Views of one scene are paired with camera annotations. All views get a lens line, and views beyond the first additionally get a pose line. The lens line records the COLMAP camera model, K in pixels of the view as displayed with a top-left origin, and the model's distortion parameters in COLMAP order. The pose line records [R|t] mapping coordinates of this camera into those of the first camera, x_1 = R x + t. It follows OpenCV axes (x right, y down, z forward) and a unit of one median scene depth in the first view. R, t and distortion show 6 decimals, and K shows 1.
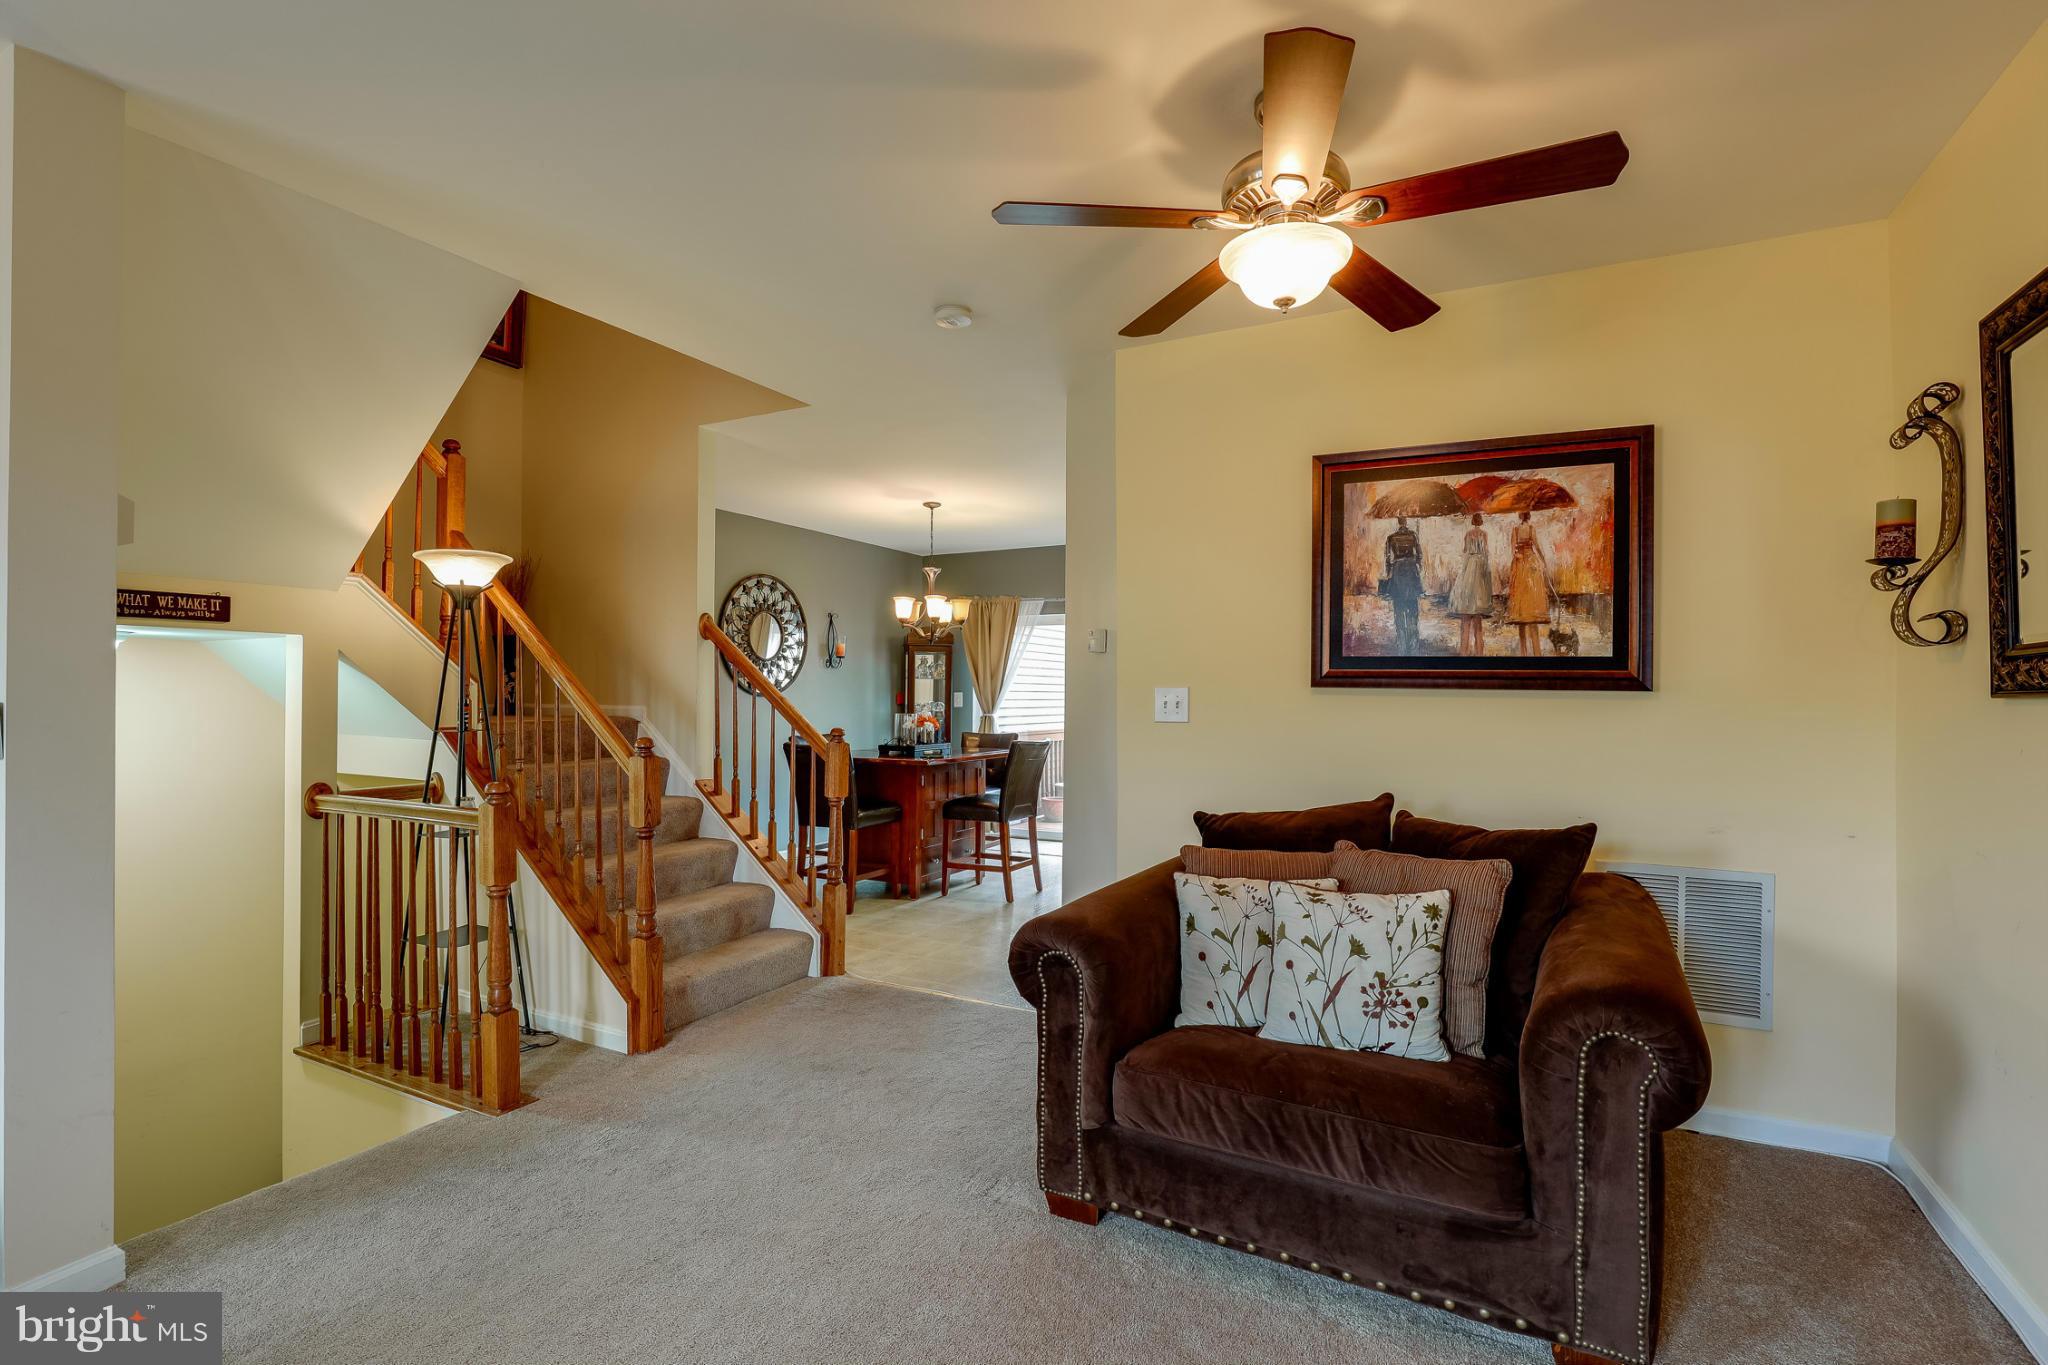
lens RADIAL K [[934.4, 0, 1019.7], [0, 934.4, 675.7], [0, 0, 1]] dist [-0.015783, -0.000260]
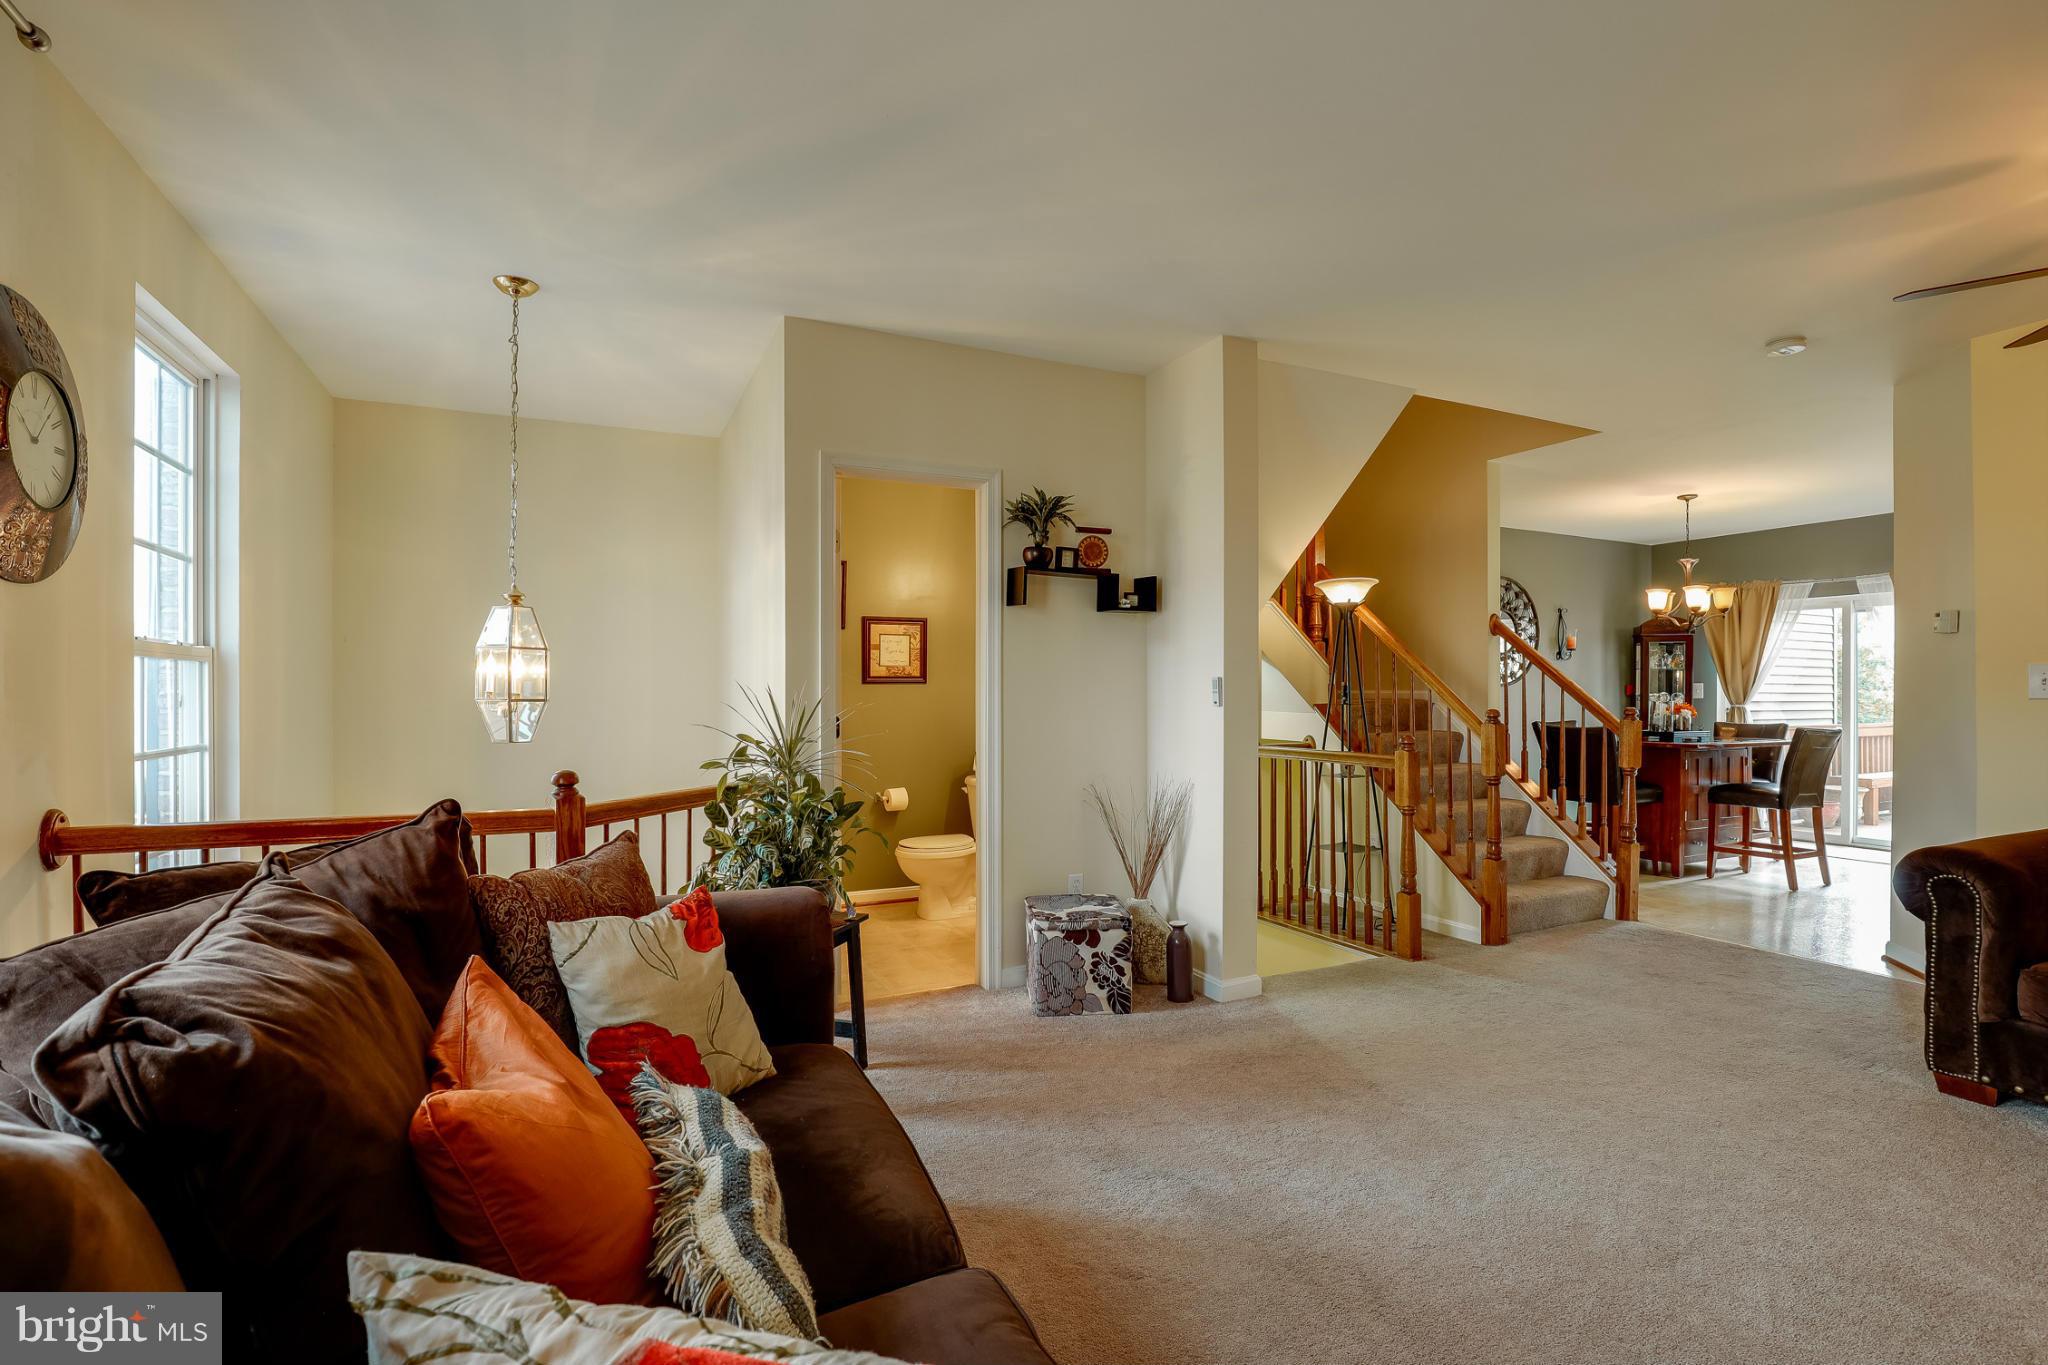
lens RADIAL K [[929.9, 0, 1028.7], [0, 929.9, 685.9], [0, 0, 1]] dist [-0.036718, 0.009878]
pose [[0.802124, -0.007081, -0.597115, -0.082543], [0.013242, 0.999895, 0.005931, 0.008972], [0.597010, -0.012665, 0.802134, -0.252466]]
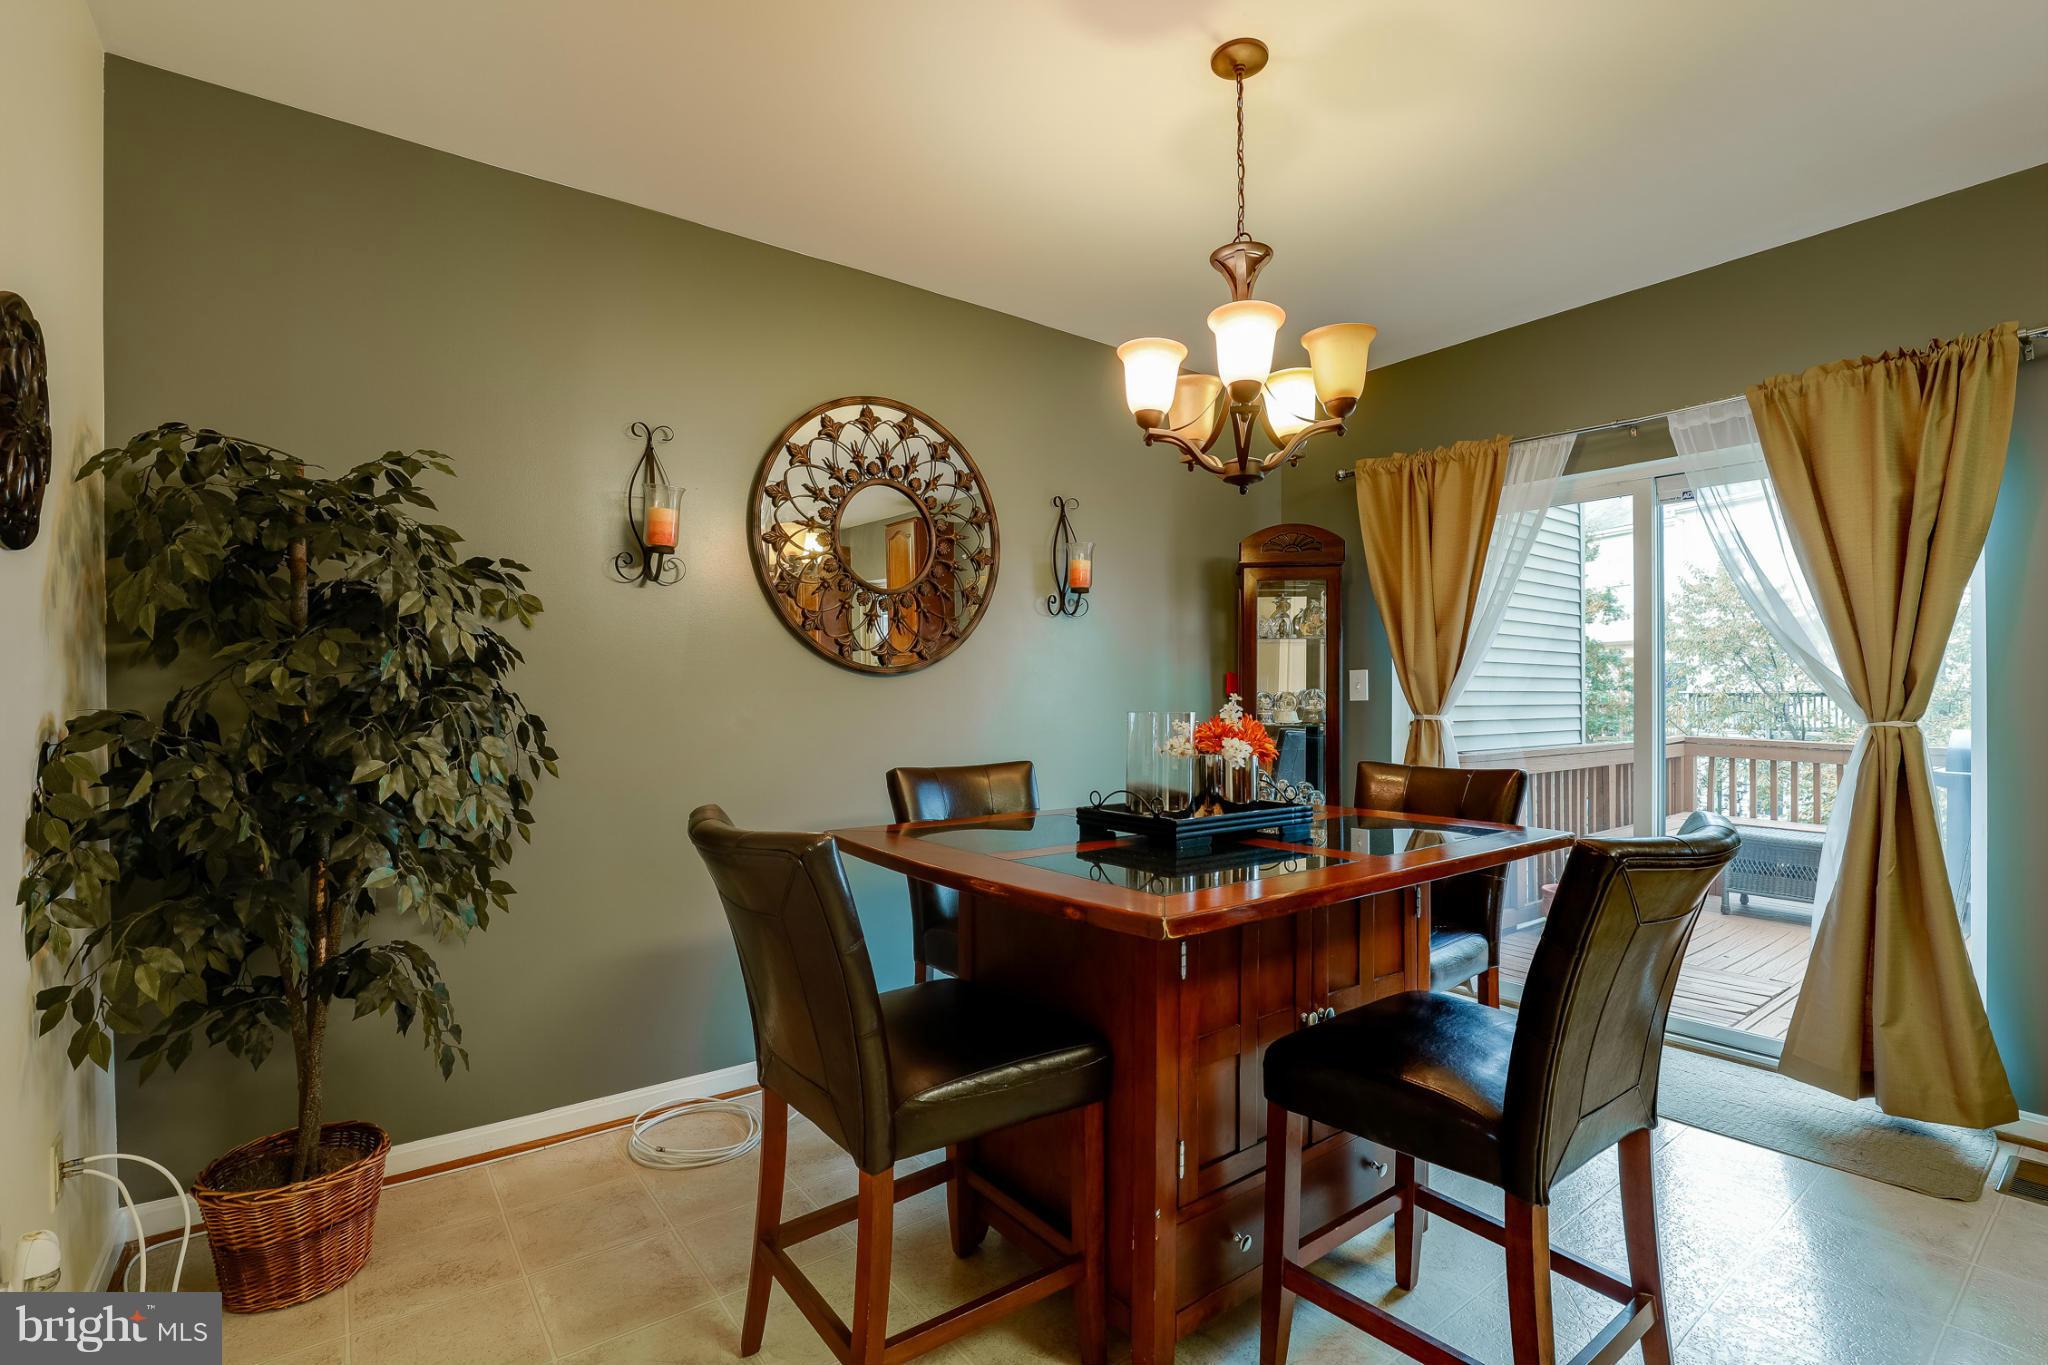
lens RADIAL K [[929.9, 0, 1028.7], [0, 929.9, 685.9], [0, 0, 1]] dist [-0.036718, 0.009878]
pose [[0.909099, -0.008122, -0.416500, -0.033308], [0.008086, 0.999966, -0.001849, 0.034602], [0.416501, -0.001687, 0.909134, 0.739931]]
